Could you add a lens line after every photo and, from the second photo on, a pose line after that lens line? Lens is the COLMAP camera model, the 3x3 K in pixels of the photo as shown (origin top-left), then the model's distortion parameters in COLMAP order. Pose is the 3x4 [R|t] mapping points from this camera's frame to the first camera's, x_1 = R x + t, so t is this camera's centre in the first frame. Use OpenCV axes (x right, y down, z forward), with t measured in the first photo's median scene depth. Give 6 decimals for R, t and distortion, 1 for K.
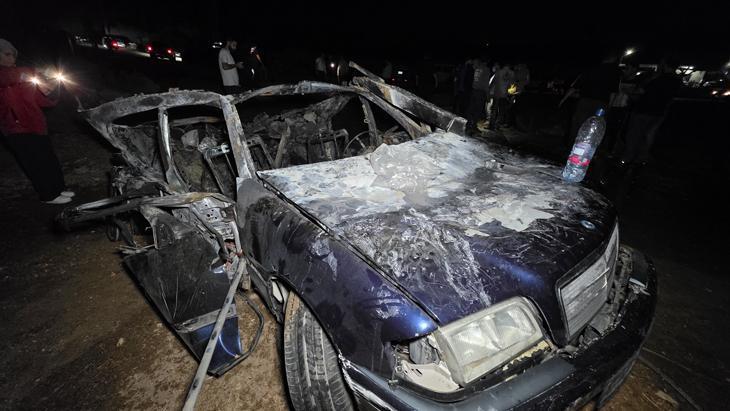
lens RADIAL K [[286.4, 0, 365.3], [0, 286.4, 209.2], [0, 0, 1]] dist [0.001312, 0.000705]
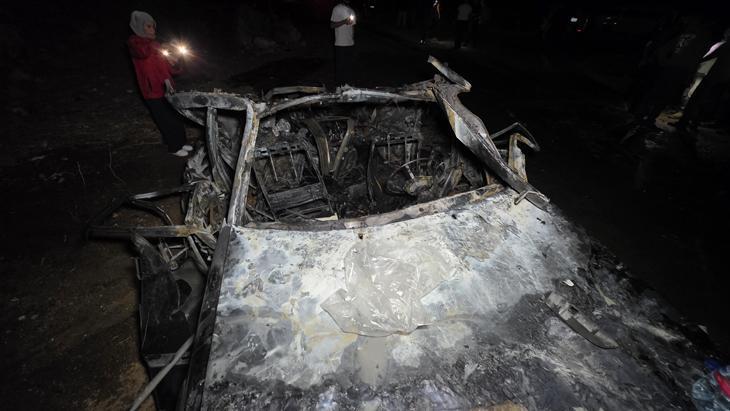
lens RADIAL K [[286.4, 0, 365.3], [0, 286.4, 209.2], [0, 0, 1]] dist [0.001312, 0.000705]
pose [[0.903439, 0.252306, -0.346611, 0.206569], [-0.196069, 0.962142, 0.189313, -0.314402], [0.381253, -0.103073, 0.918707, 0.270601]]
